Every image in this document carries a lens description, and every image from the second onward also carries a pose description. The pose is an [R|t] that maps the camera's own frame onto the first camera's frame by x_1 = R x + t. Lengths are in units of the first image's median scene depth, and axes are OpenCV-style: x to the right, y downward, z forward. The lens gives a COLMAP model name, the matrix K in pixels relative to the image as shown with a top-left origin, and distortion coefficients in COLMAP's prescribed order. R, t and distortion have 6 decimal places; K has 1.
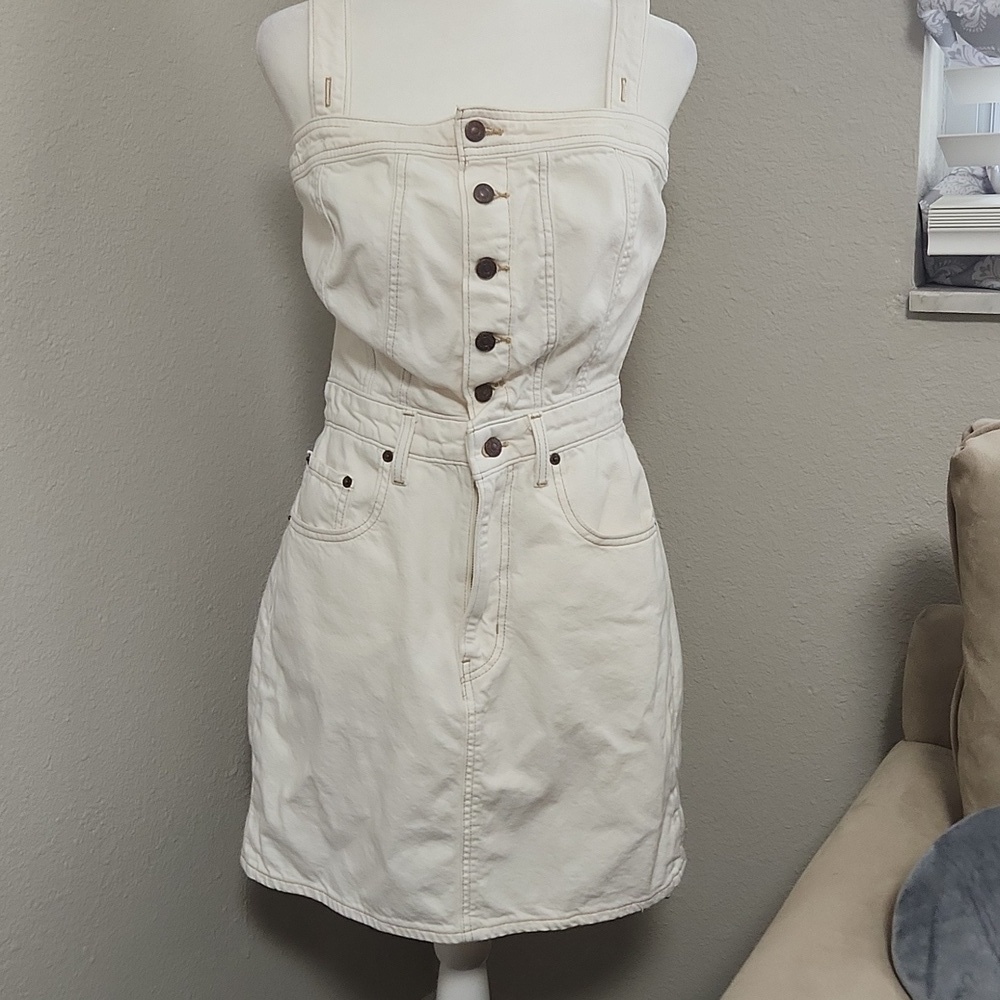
lens RADIAL K [[1477.6, 0, 495.8], [0, 1477.6, 503.8], [0, 0, 1]] dist [0.070454, 0.000000]
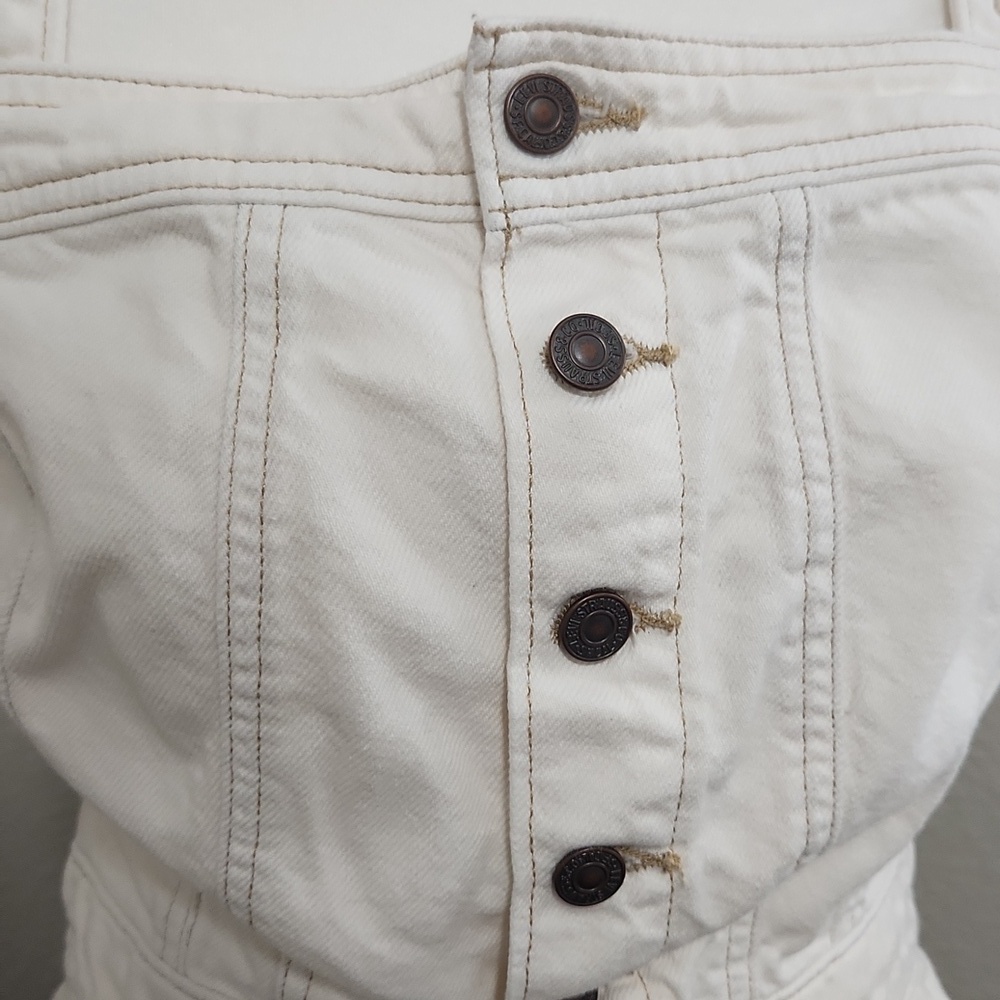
lens RADIAL K [[1477.6, 0, 504.6], [0, 1477.6, 497.0], [0, 0, 1]] dist [0.070454, 0.000000]
pose [[0.997240, -0.028824, 0.068416, -0.040220], [0.029957, 0.999430, -0.015586, -0.178175], [-0.067928, 0.017593, 0.997535, 0.733711]]
